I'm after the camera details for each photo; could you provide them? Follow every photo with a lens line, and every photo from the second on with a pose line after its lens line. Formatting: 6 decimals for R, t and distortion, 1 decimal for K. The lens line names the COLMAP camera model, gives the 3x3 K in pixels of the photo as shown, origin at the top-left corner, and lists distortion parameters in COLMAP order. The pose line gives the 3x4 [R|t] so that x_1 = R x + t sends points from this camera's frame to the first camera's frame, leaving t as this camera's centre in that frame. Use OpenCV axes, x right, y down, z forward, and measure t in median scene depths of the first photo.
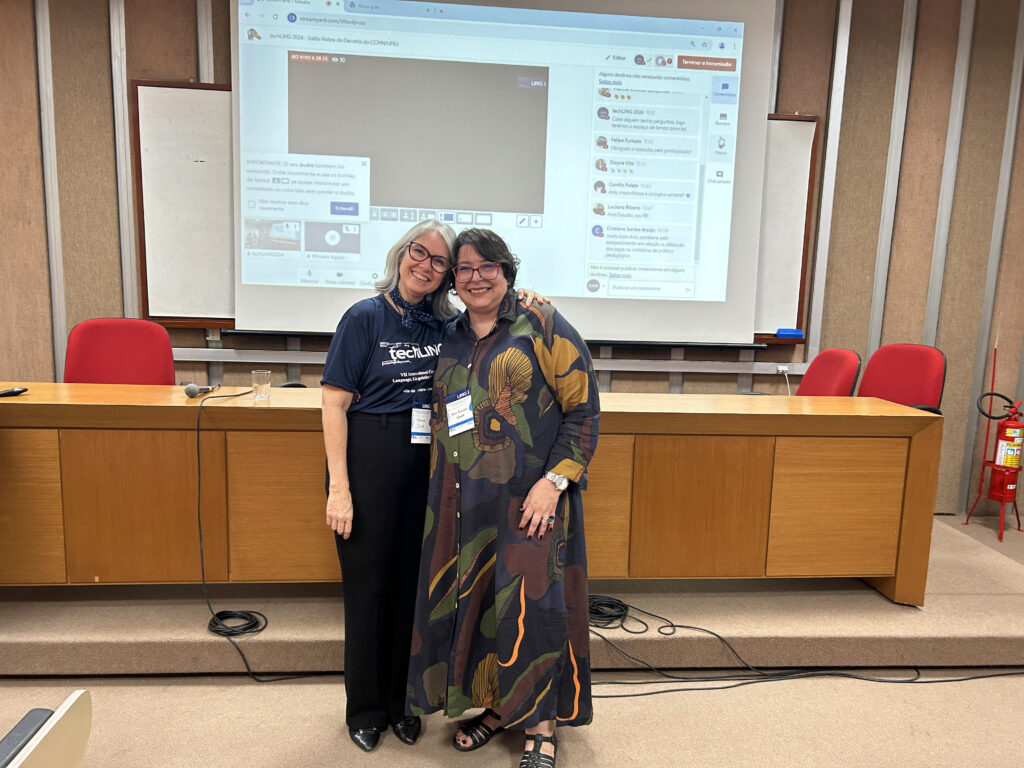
lens RADIAL K [[751.5, 0, 516.9], [0, 751.5, 393.9], [0, 0, 1]] dist [0.023773, -0.027794]
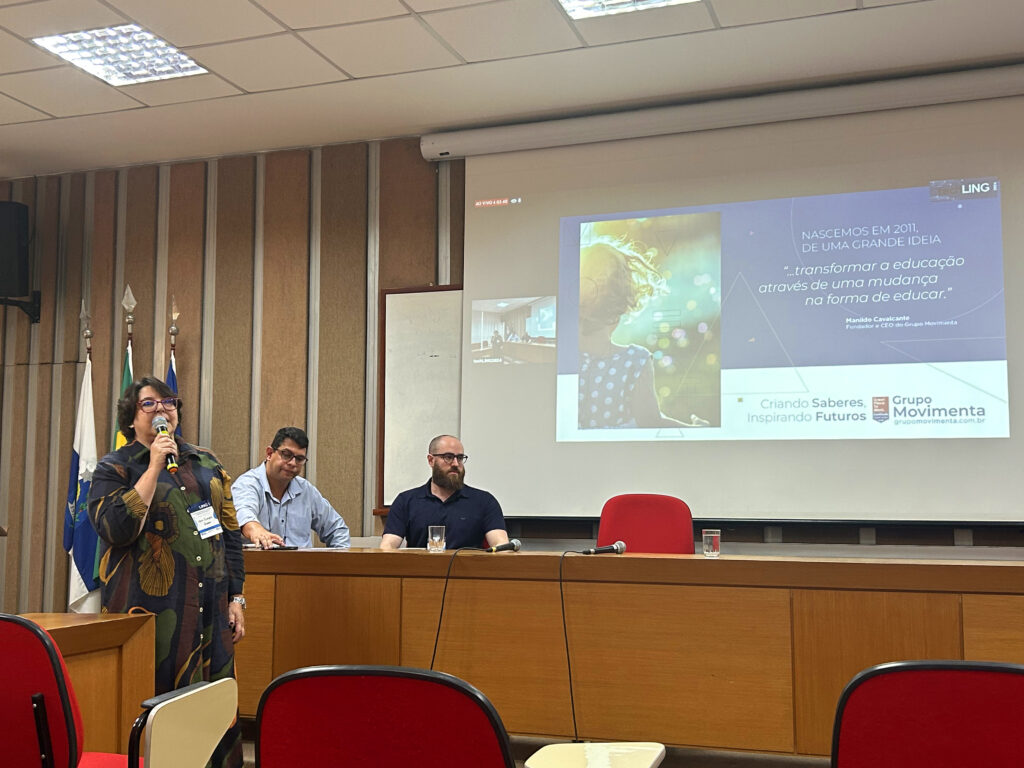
lens RADIAL K [[1119.9, 0, 549.9], [0, 1119.9, 417.4], [0, 0, 1]] dist [0.092623, 0.000000]
pose [[0.924050, -0.063438, -0.376971, 0.312071], [-0.029371, 0.971437, -0.235474, 0.137680], [0.381141, 0.228662, 0.895793, -0.316986]]
